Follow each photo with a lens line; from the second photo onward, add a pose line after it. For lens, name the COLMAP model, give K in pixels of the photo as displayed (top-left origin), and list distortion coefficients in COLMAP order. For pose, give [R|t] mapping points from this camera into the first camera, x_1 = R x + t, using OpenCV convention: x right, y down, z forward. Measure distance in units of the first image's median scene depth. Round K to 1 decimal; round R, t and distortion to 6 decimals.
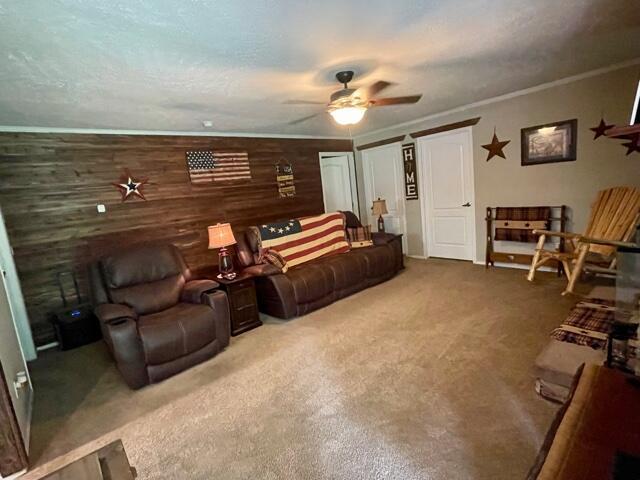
lens RADIAL K [[321.3, 0, 320.0], [0, 321.3, 240.0], [0, 0, 1]] dist [-0.000383, -0.000455]
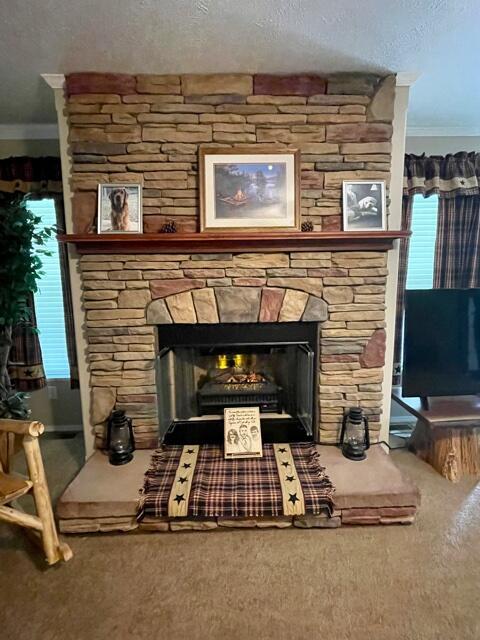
lens RADIAL K [[321.3, 0, 240.0], [0, 321.3, 320.0], [0, 0, 1]] dist [-0.000383, -0.000455]
pose [[-0.769901, 0.027635, 0.637564, 0.405931], [0.193309, 0.962223, 0.191726, -0.255506], [-0.608180, 0.270857, -0.746159, 1.541945]]
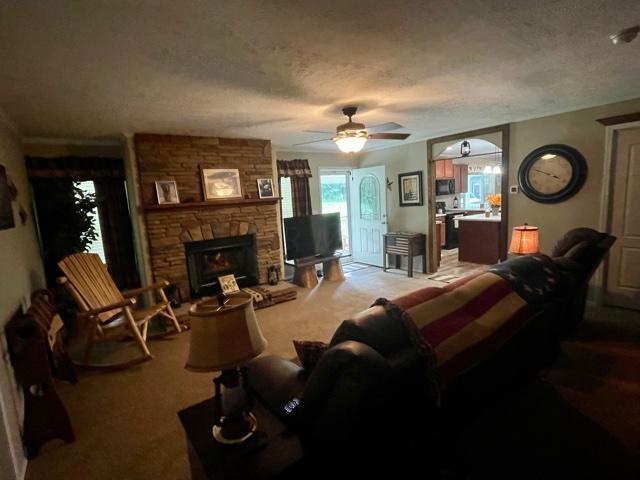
lens RADIAL K [[321.3, 0, 320.0], [0, 321.3, 240.0], [0, 0, 1]] dist [-0.000383, -0.000455]
pose [[-0.983537, 0.153612, 0.095172, 0.171379], [0.174500, 0.944199, 0.279351, -0.519994], [-0.046949, 0.291360, -0.955461, 2.776684]]
